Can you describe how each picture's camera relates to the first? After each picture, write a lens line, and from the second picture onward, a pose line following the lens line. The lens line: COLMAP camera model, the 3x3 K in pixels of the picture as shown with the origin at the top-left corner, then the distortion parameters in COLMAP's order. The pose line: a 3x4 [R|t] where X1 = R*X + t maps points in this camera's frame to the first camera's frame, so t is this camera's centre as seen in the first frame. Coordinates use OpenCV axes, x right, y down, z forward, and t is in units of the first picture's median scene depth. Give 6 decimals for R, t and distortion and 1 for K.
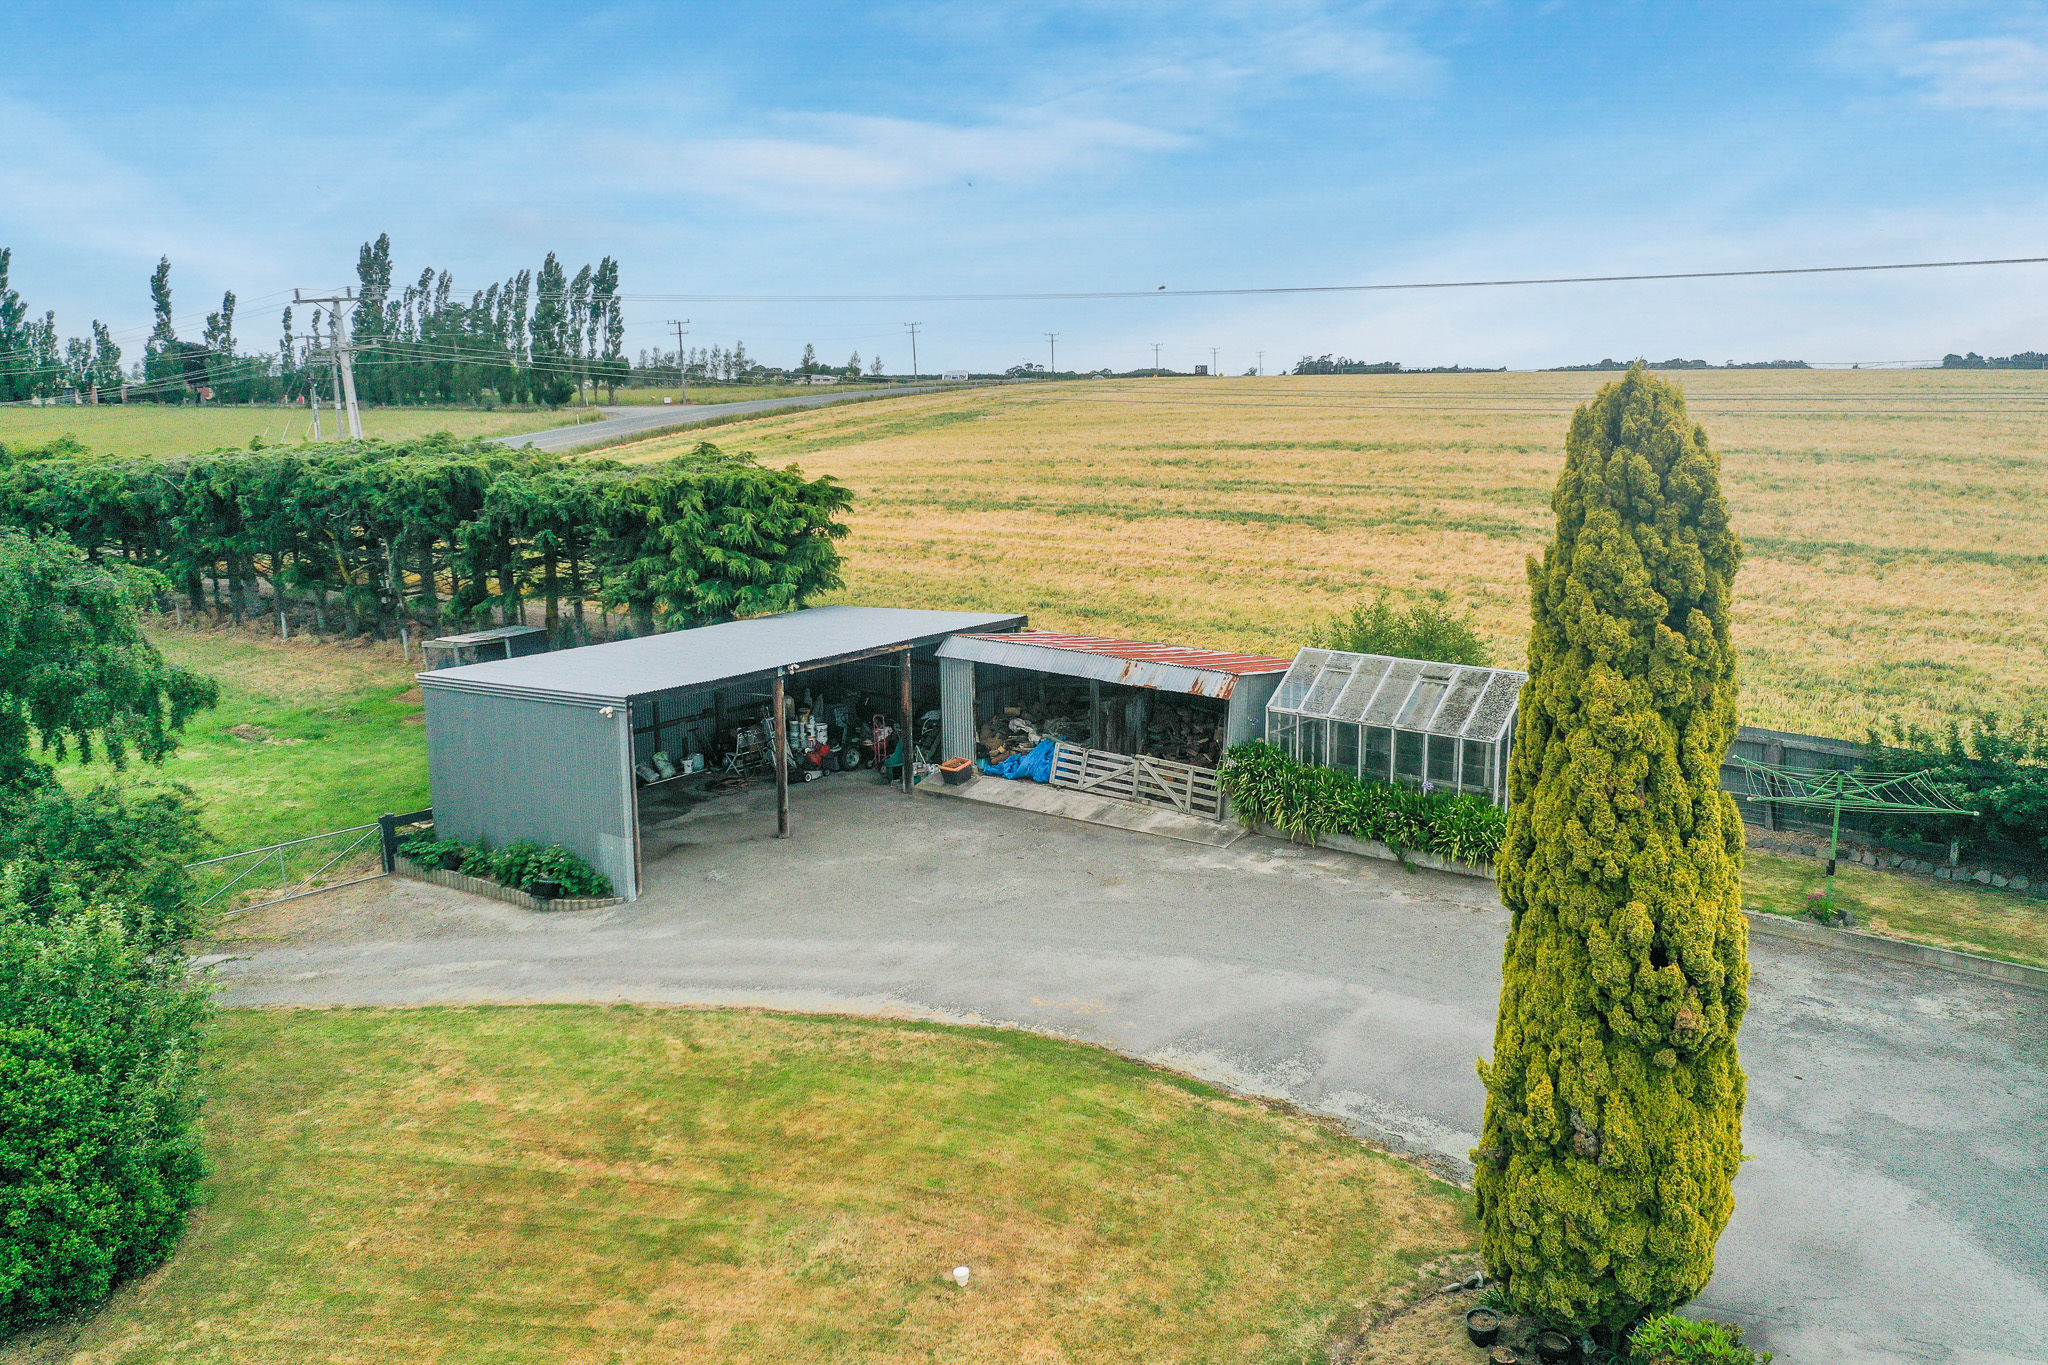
lens RADIAL K [[1589.8, 0, 1024.0], [0, 1589.8, 682.5], [0, 0, 1]] dist [-0.007290, -0.001699]
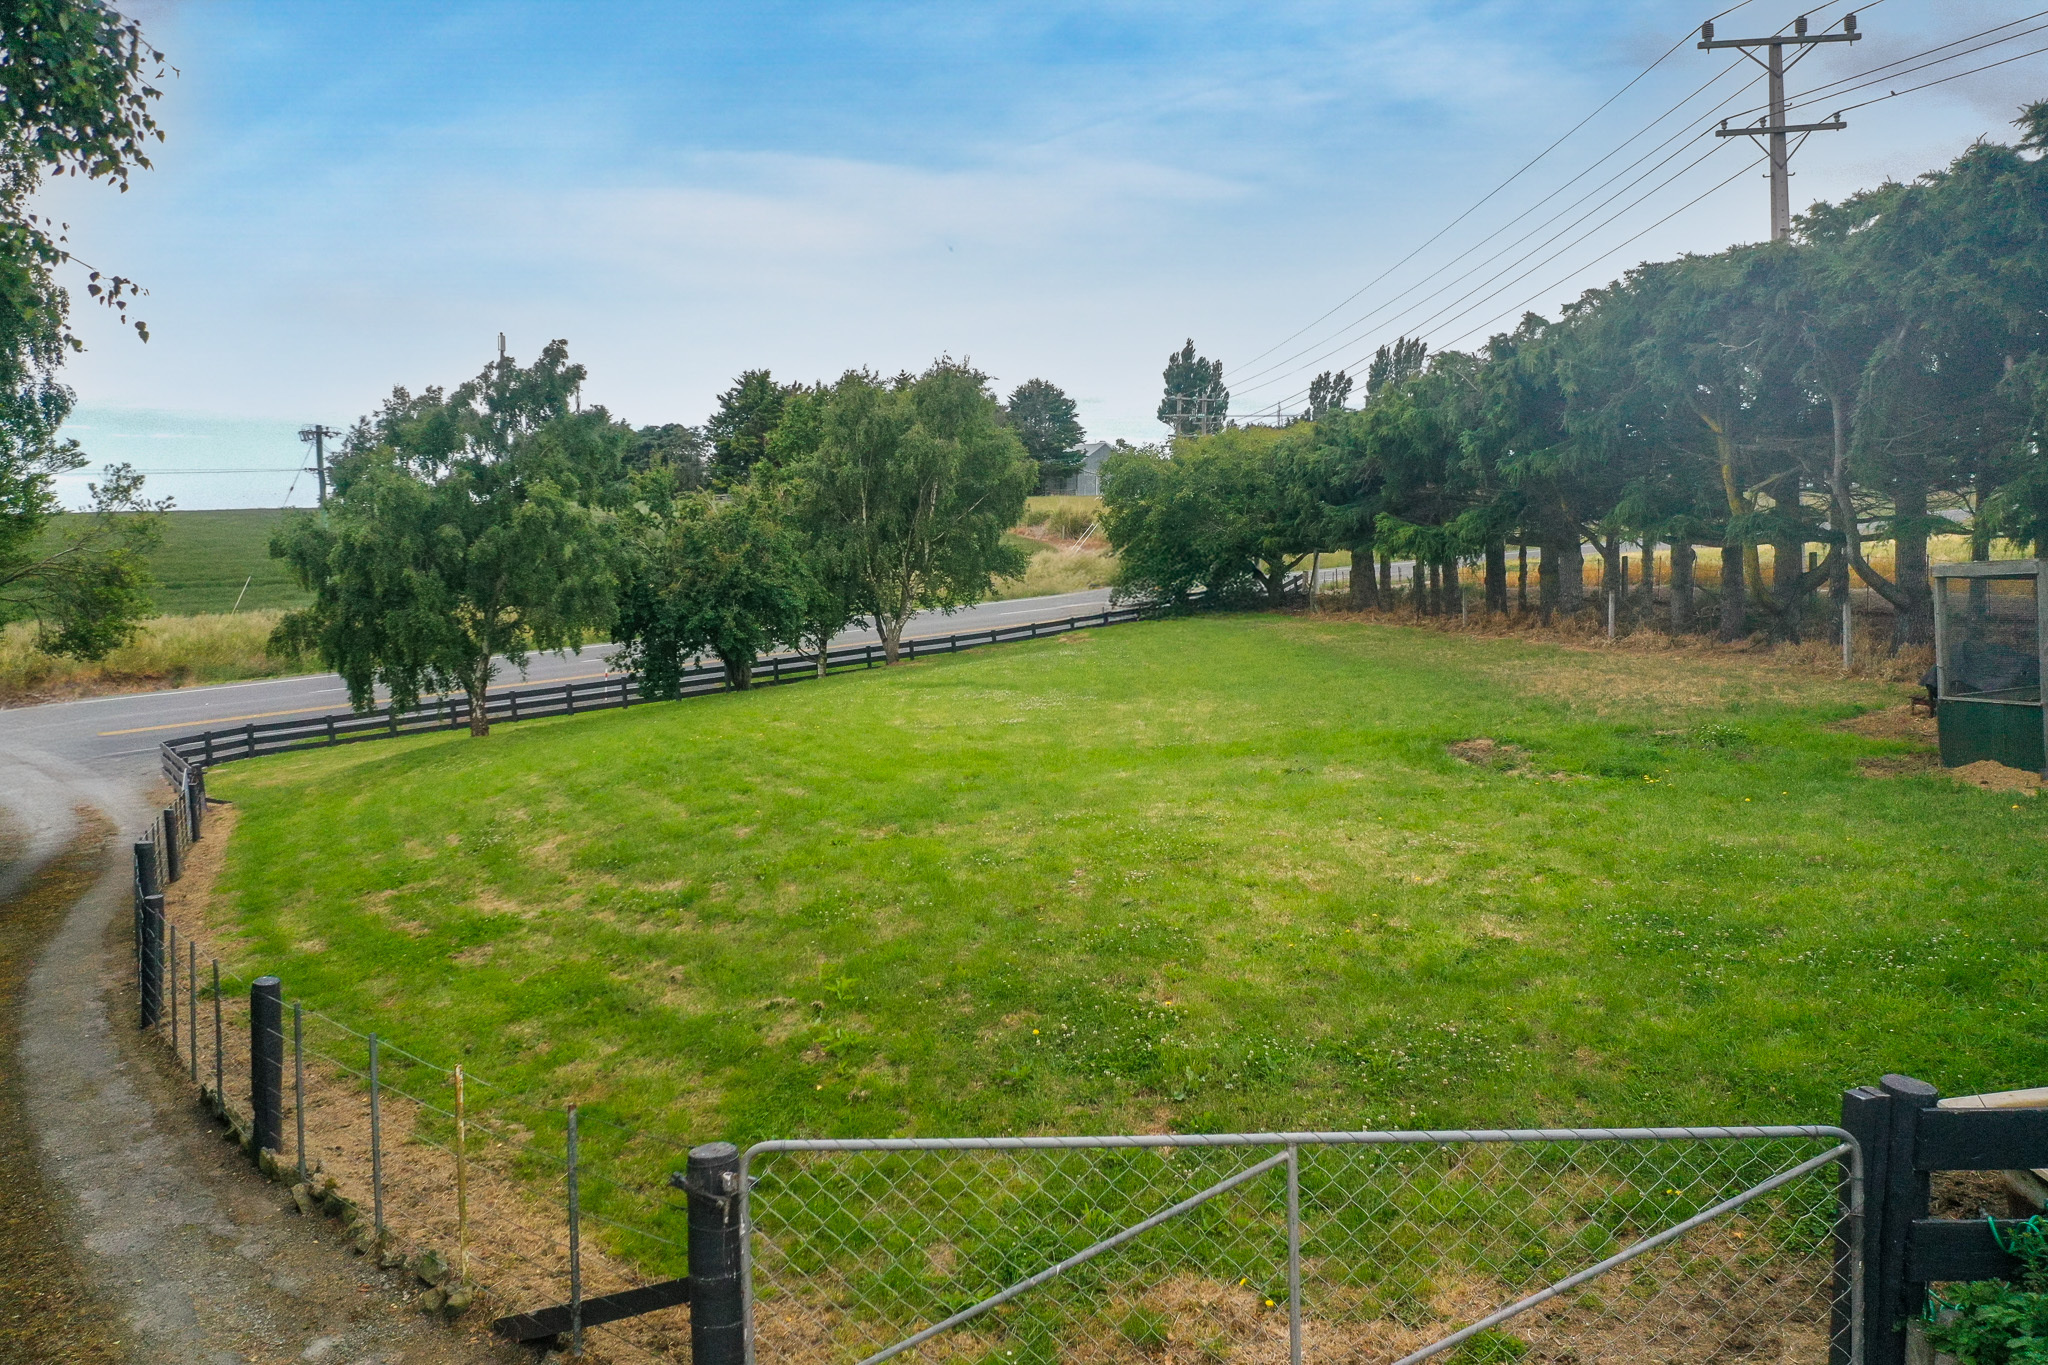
lens RADIAL K [[1589.8, 0, 1024.0], [0, 1589.8, 682.5], [0, 0, 1]] dist [-0.007290, -0.001699]
pose [[0.685477, 0.076906, -0.724021, -0.234379], [-0.139102, 0.989922, -0.026547, 0.038597], [0.714683, 0.118910, 0.689267, 0.548357]]
